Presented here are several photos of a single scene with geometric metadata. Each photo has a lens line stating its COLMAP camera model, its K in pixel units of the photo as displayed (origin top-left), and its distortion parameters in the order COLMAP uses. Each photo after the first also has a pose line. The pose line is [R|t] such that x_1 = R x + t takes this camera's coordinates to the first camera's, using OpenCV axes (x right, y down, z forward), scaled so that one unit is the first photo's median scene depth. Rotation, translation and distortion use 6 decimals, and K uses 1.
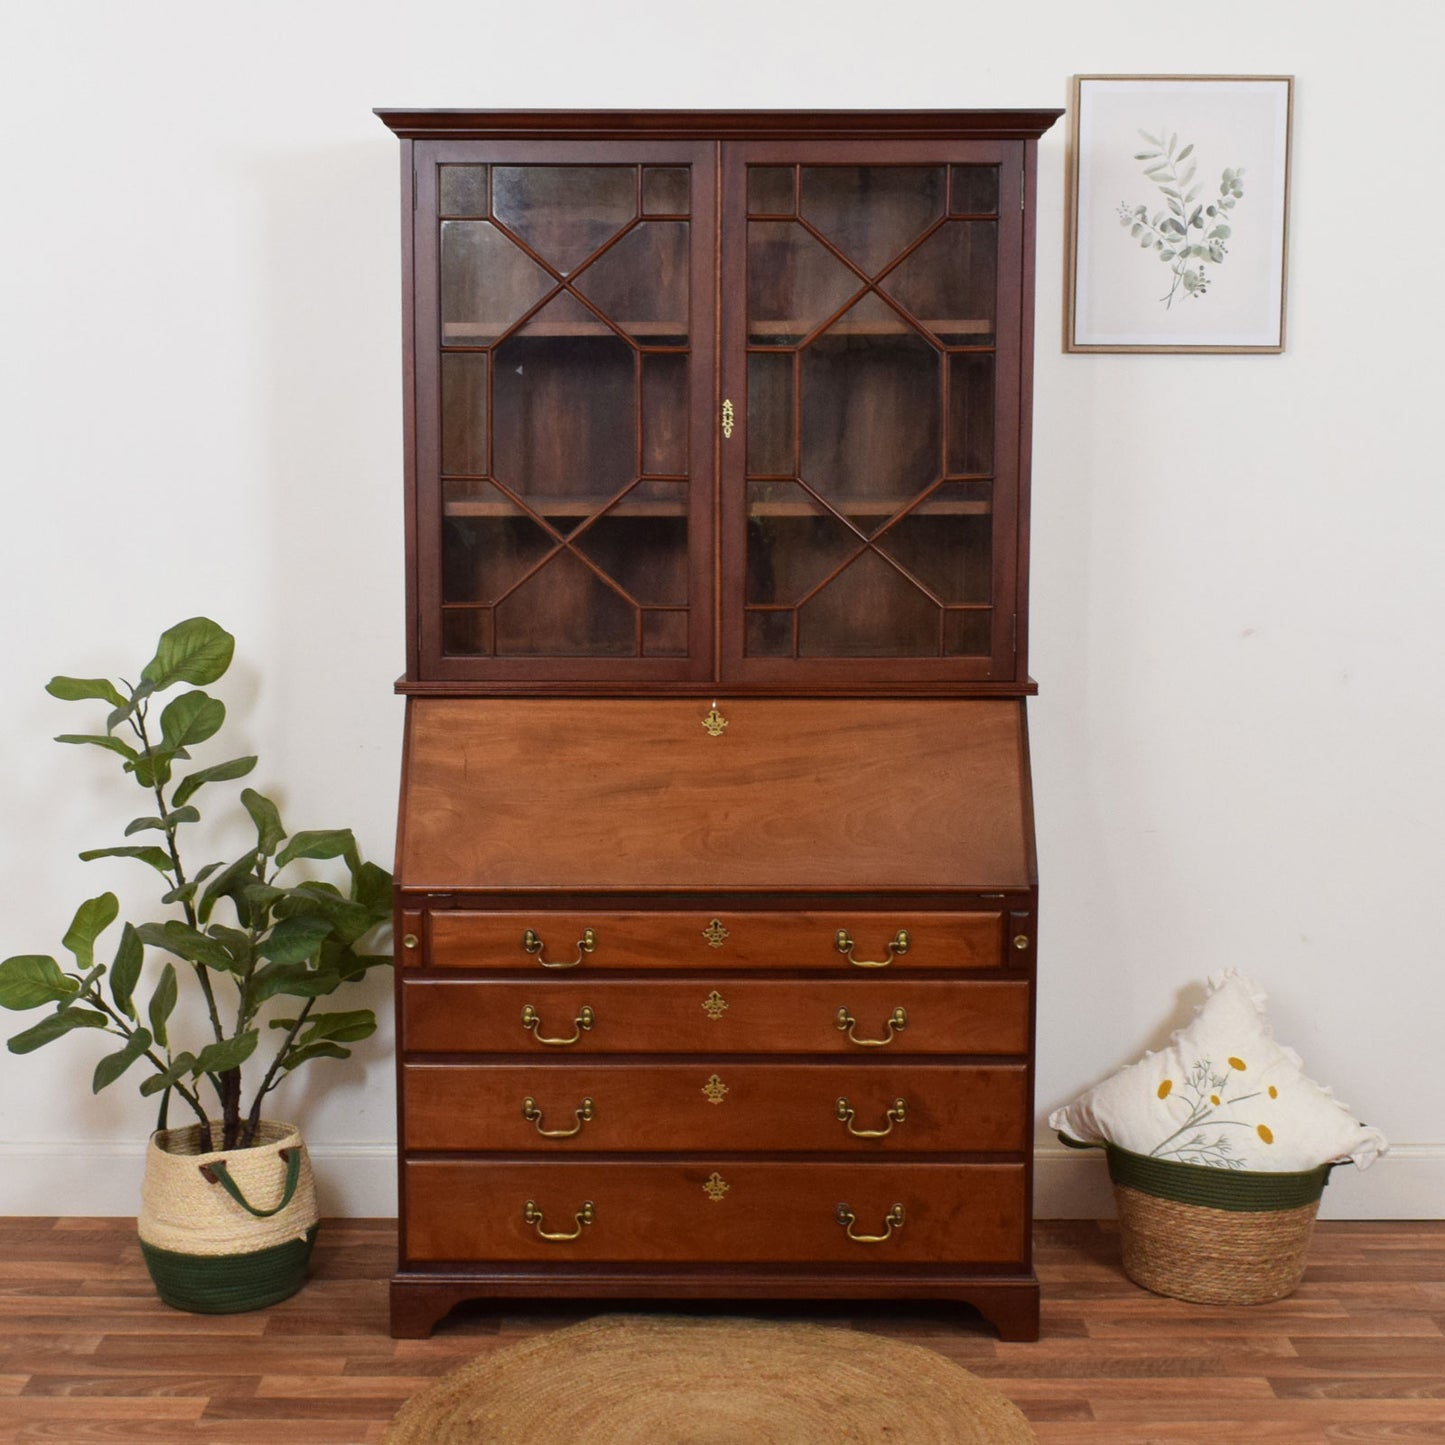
lens RADIAL K [[2431.2, 0, 745.2], [0, 2431.2, 796.7], [0, 0, 1]] dist [-0.022990, 0.000000]
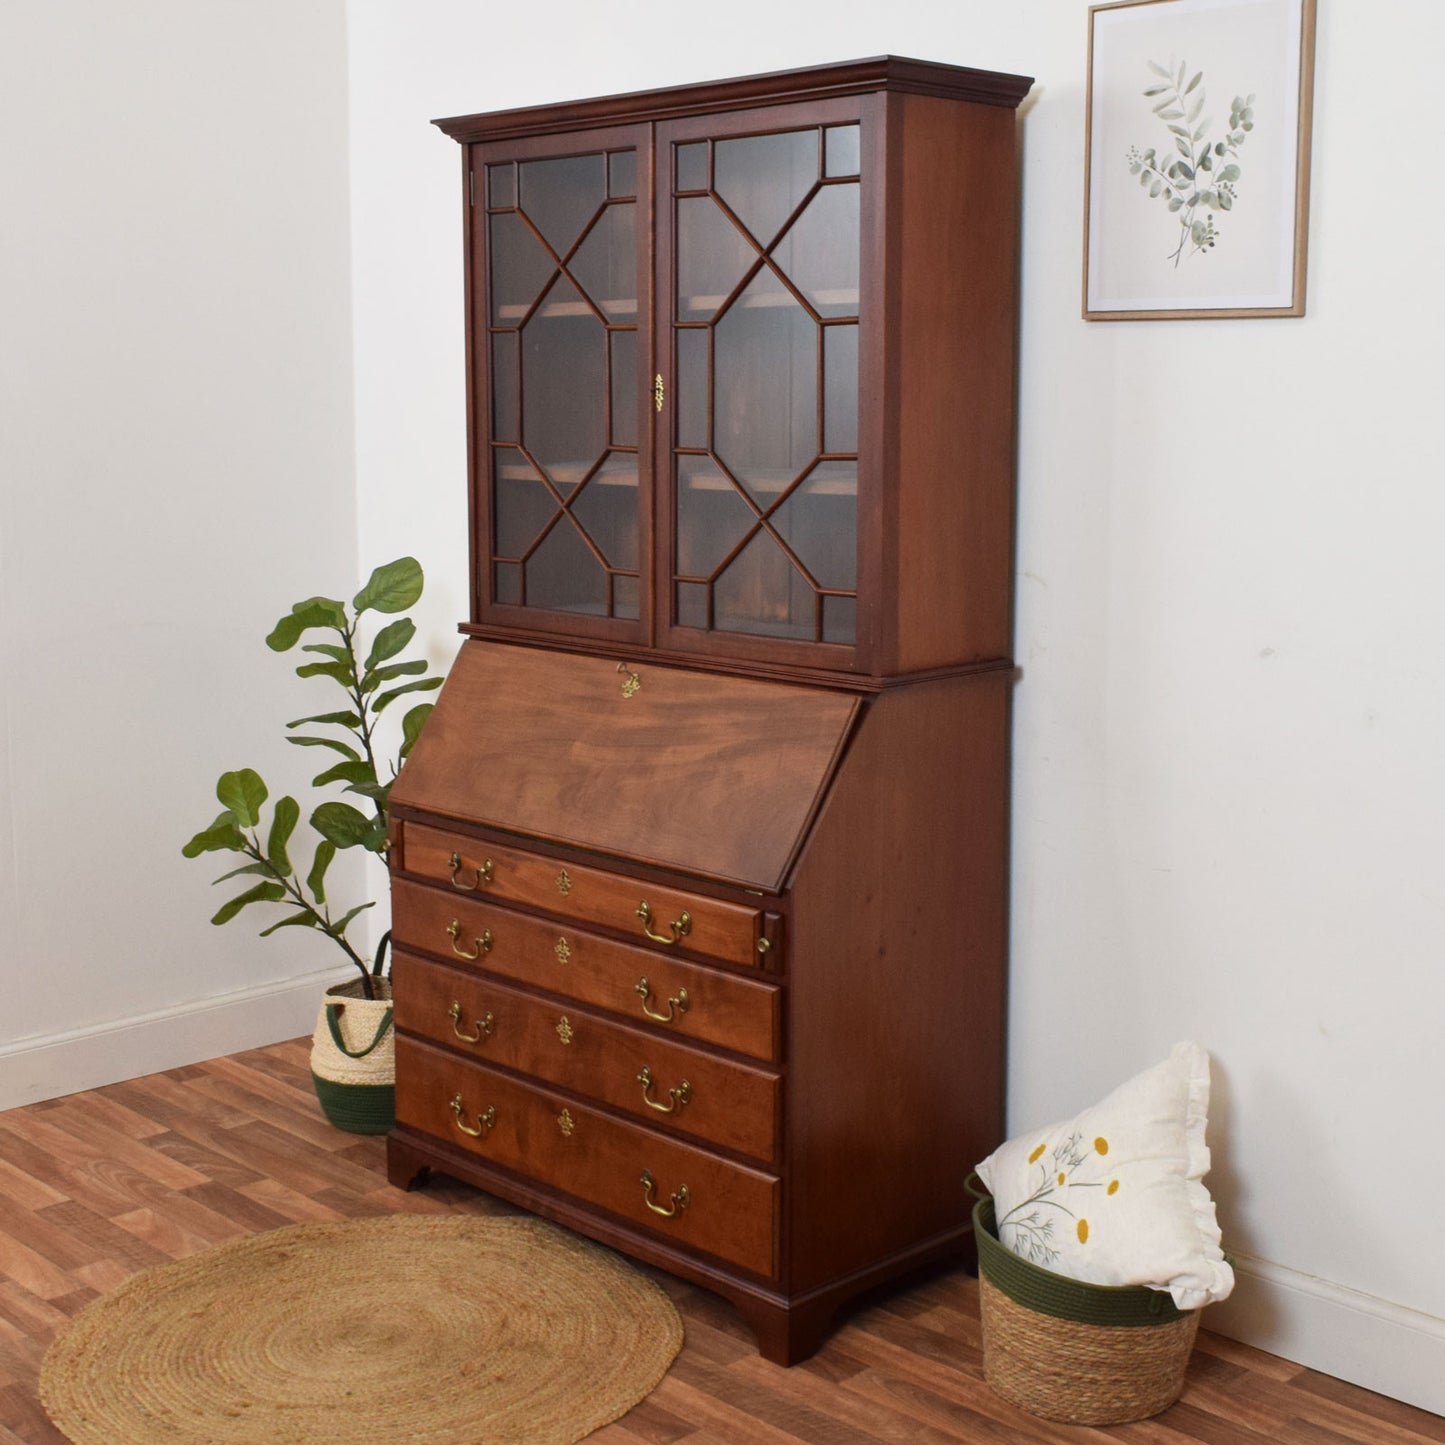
lens RADIAL K [[2110.6, 0, 714.2], [0, 2110.6, 776.5], [0, 0, 1]] dist [-0.023885, 0.000000]
pose [[0.692558, 0.131830, -0.709214, 0.628059], [-0.118770, 0.990580, 0.068150, -0.055302], [0.711517, 0.037035, 0.701692, 0.376470]]
